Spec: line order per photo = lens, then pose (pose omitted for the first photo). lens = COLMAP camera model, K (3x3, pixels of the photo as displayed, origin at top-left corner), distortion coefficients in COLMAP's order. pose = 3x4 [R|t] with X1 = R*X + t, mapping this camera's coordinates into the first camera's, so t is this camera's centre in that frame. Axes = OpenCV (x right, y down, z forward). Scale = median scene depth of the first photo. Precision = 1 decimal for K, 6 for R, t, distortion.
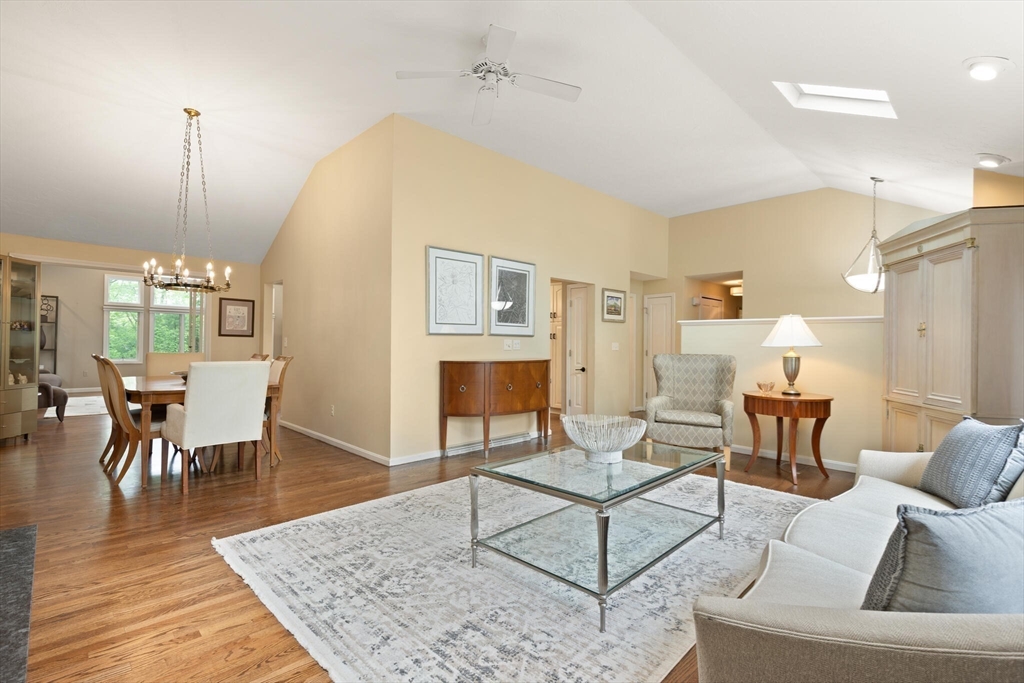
lens RADIAL K [[471.1, 0, 518.7], [0, 471.1, 345.1], [0, 0, 1]] dist [0.009721, -0.002526]
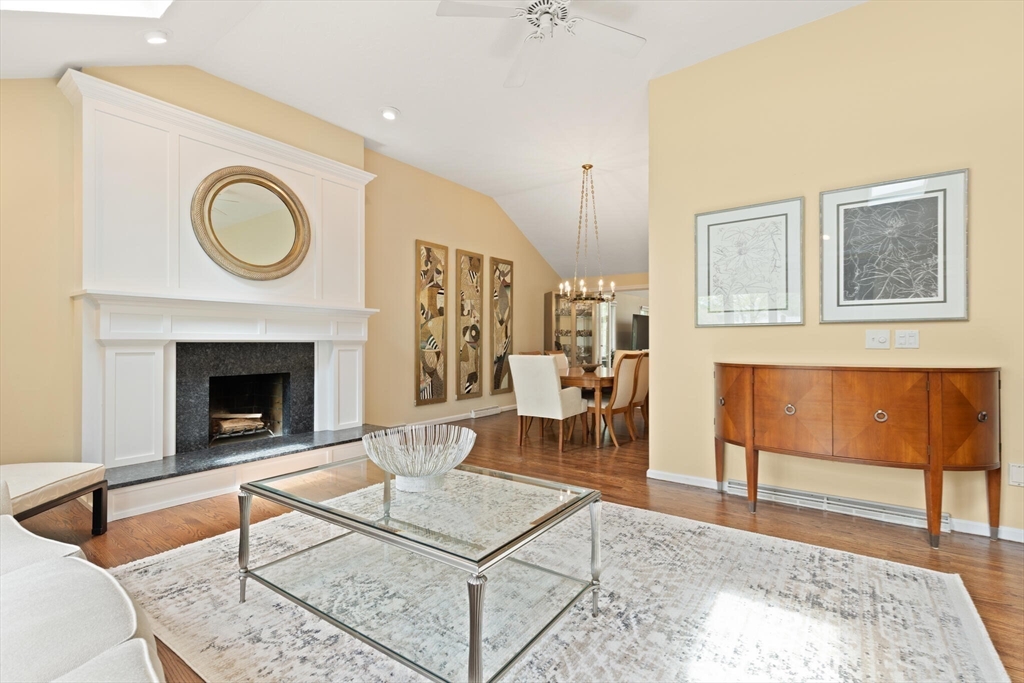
lens RADIAL K [[471.1, 0, 521.6], [0, 471.1, 337.3], [0, 0, 1]] dist [0.009721, -0.002526]
pose [[0.147523, -0.020354, -0.988849, 0.584150], [0.001470, 0.999792, -0.020360, 0.010938], [0.989057, 0.001550, 0.147523, 0.634448]]
